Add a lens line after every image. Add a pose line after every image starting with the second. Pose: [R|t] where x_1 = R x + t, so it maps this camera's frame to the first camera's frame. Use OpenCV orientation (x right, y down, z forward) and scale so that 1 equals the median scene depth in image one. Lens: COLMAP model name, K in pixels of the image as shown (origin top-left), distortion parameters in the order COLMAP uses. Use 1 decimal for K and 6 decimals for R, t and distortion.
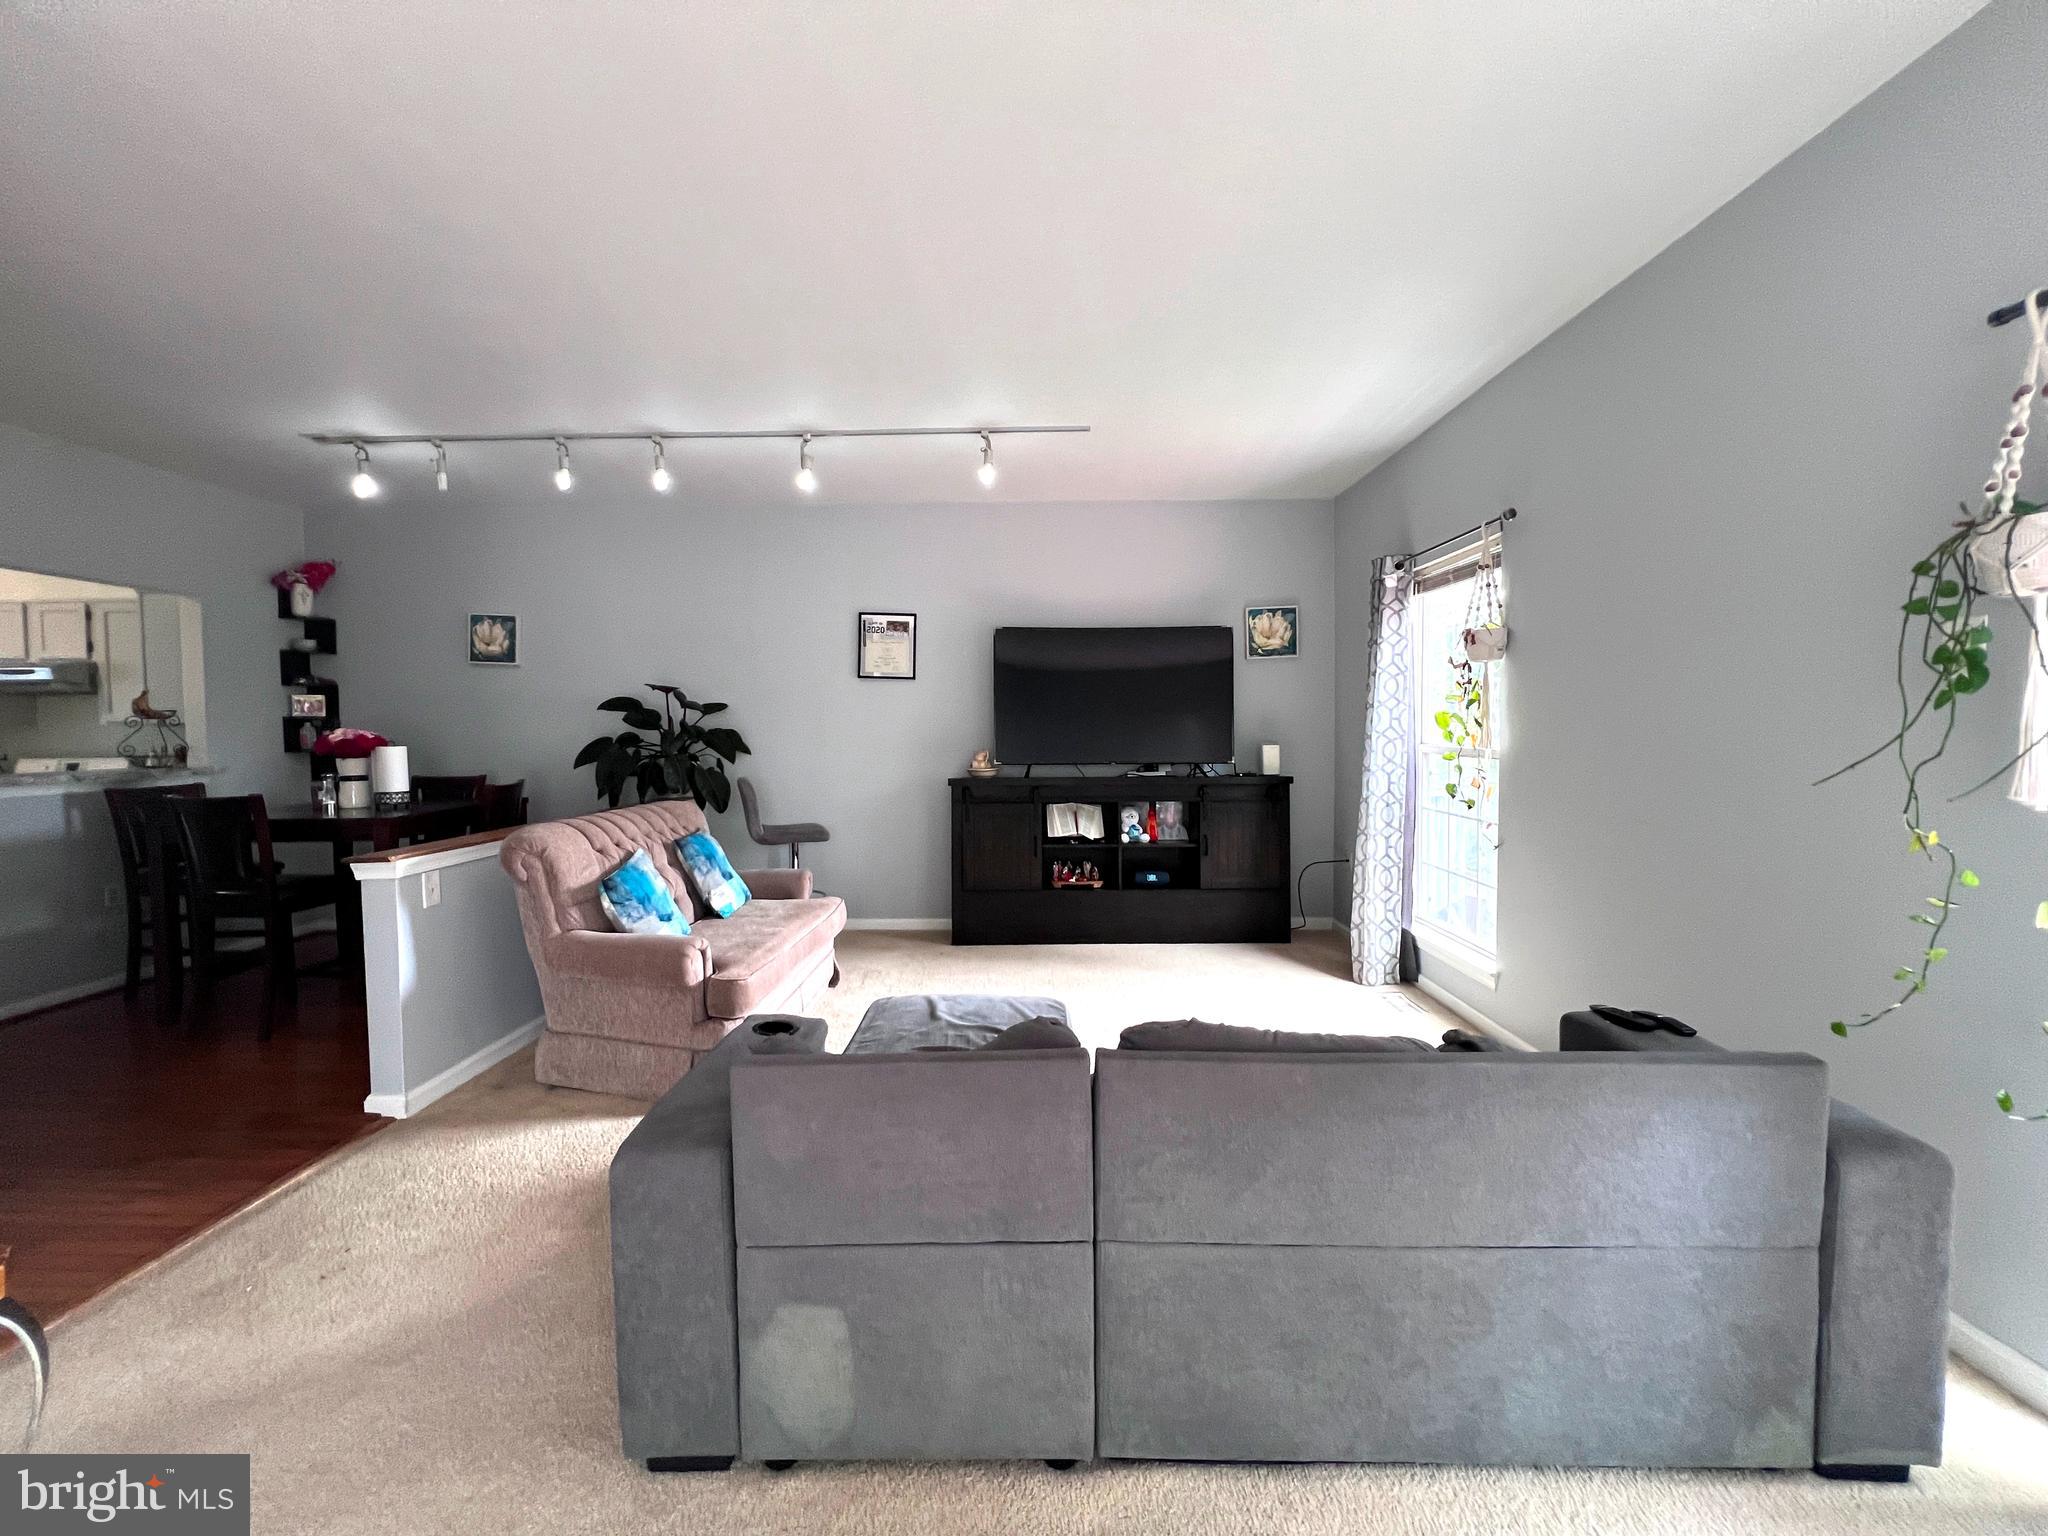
lens RADIAL K [[824.6, 0, 1018.5], [0, 824.6, 758.9], [0, 0, 1]] dist [-0.003754, 0.001156]
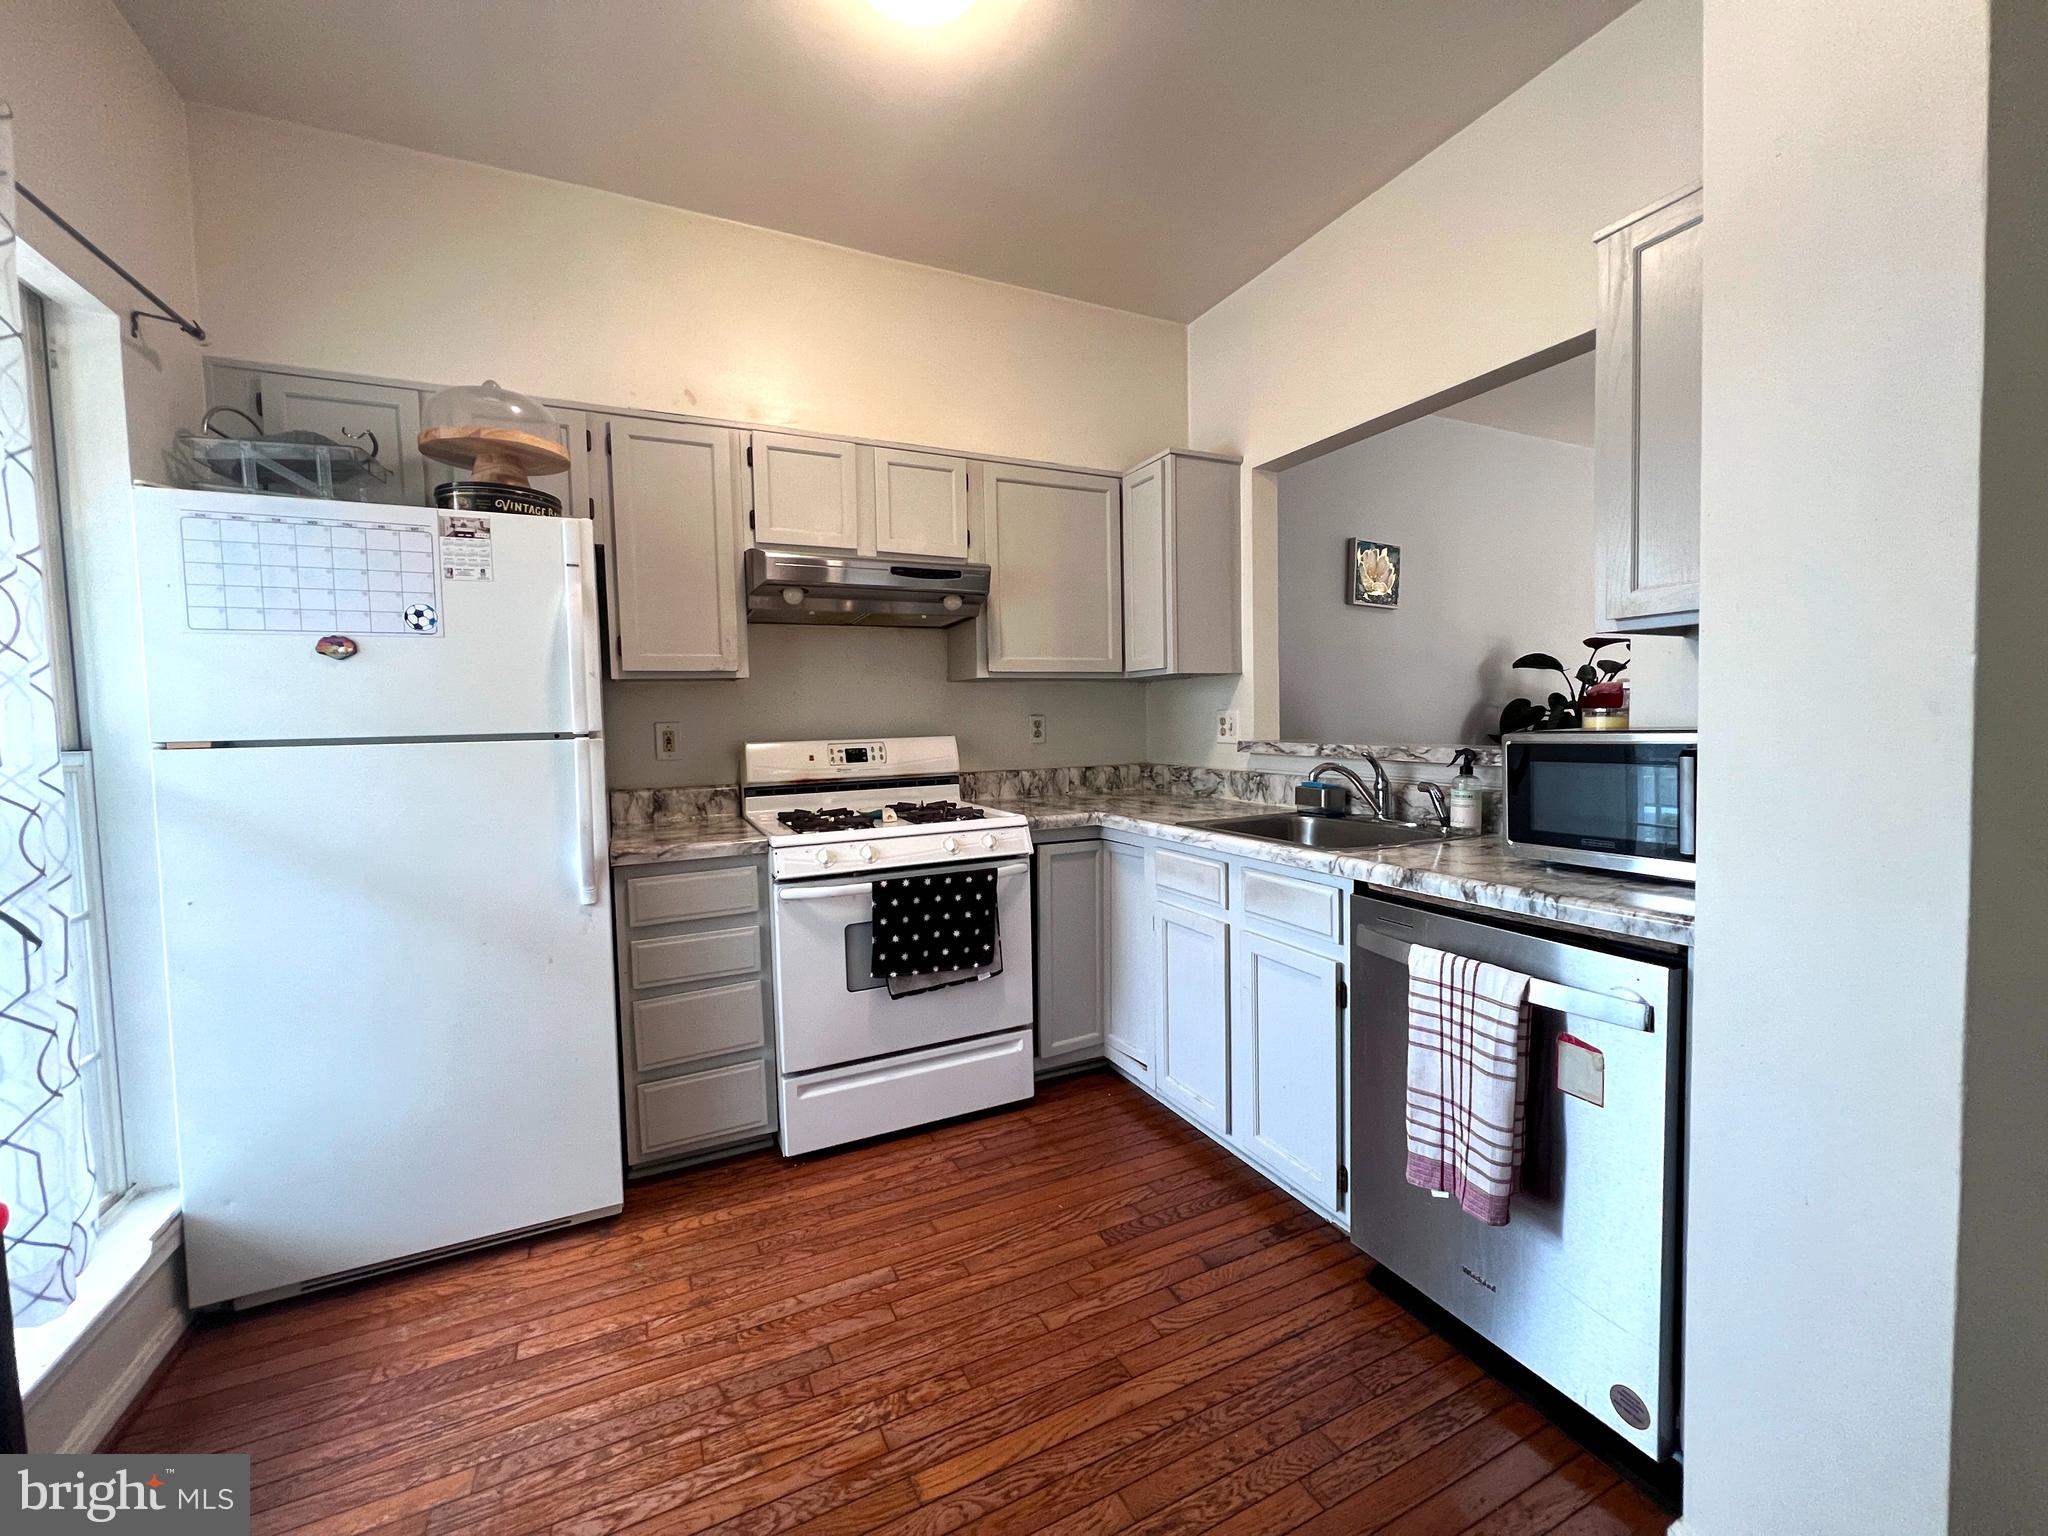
lens RADIAL K [[819.9, 0, 1022.8], [0, 819.9, 760.0], [0, 0, 1]] dist [-0.003456, 0.000963]
pose [[0.890428, -0.034369, 0.453824, -1.361128], [0.029297, 0.999405, 0.018205, 0.005233], [-0.454179, -0.002914, 0.890905, 0.493550]]
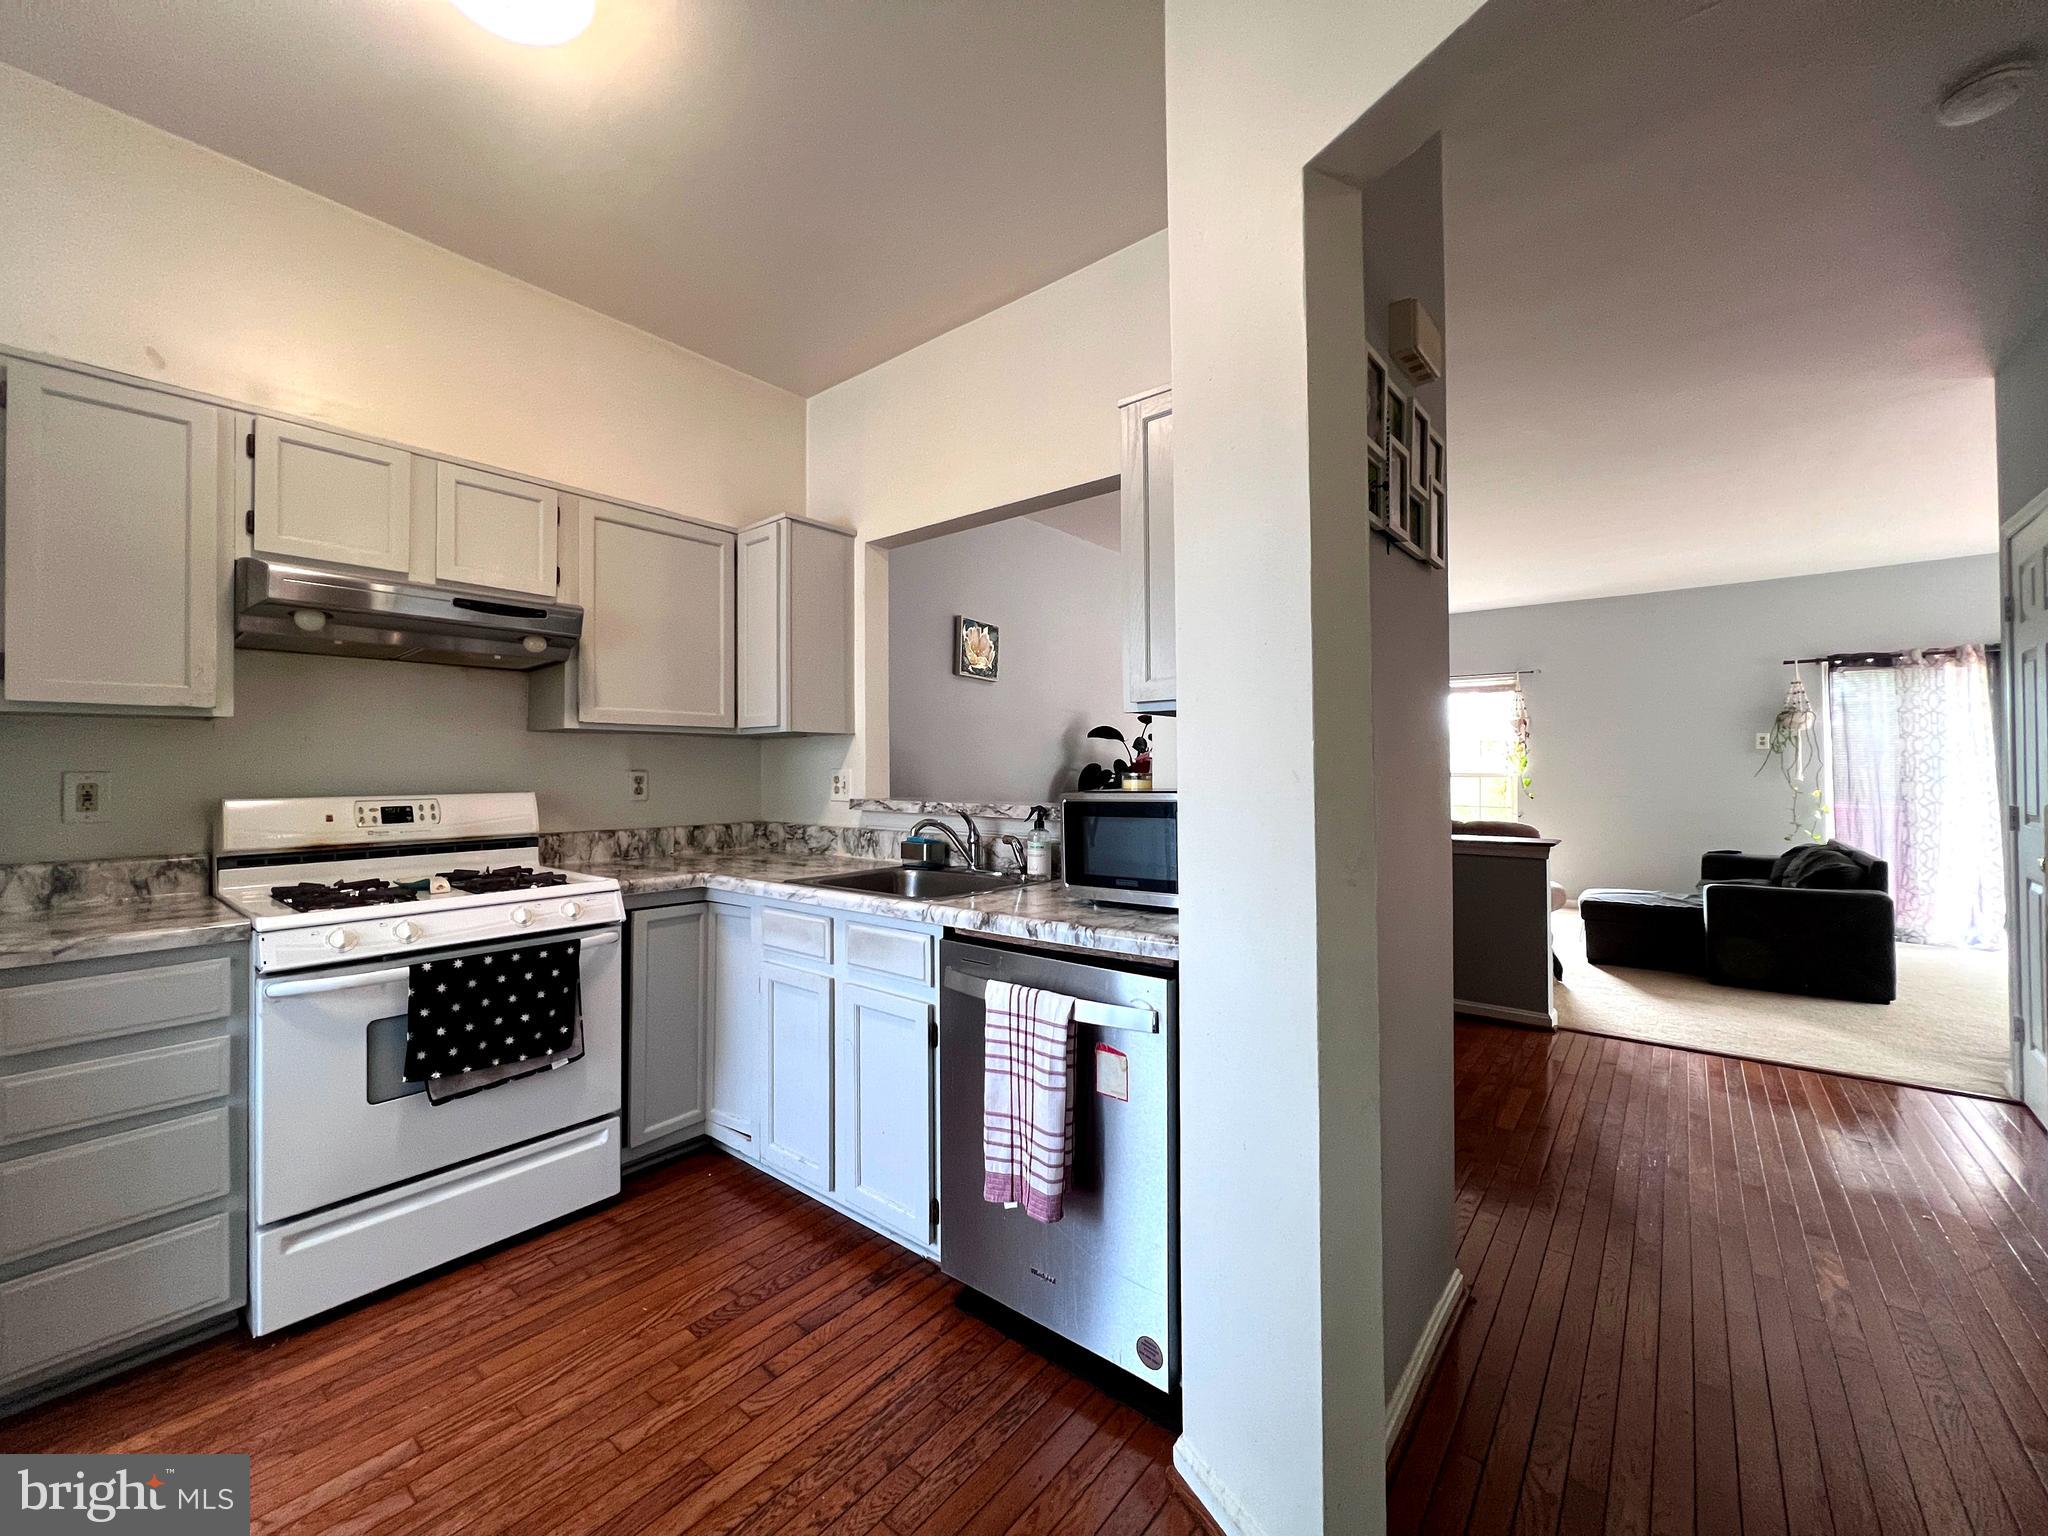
lens RADIAL K [[819.9, 0, 1022.8], [0, 819.9, 760.0], [0, 0, 1]] dist [-0.003456, 0.000963]
pose [[0.612986, 0.015500, 0.789941, -1.358843], [0.026272, 0.998855, -0.039986, 0.005739], [-0.789657, 0.045265, 0.611877, 0.470613]]
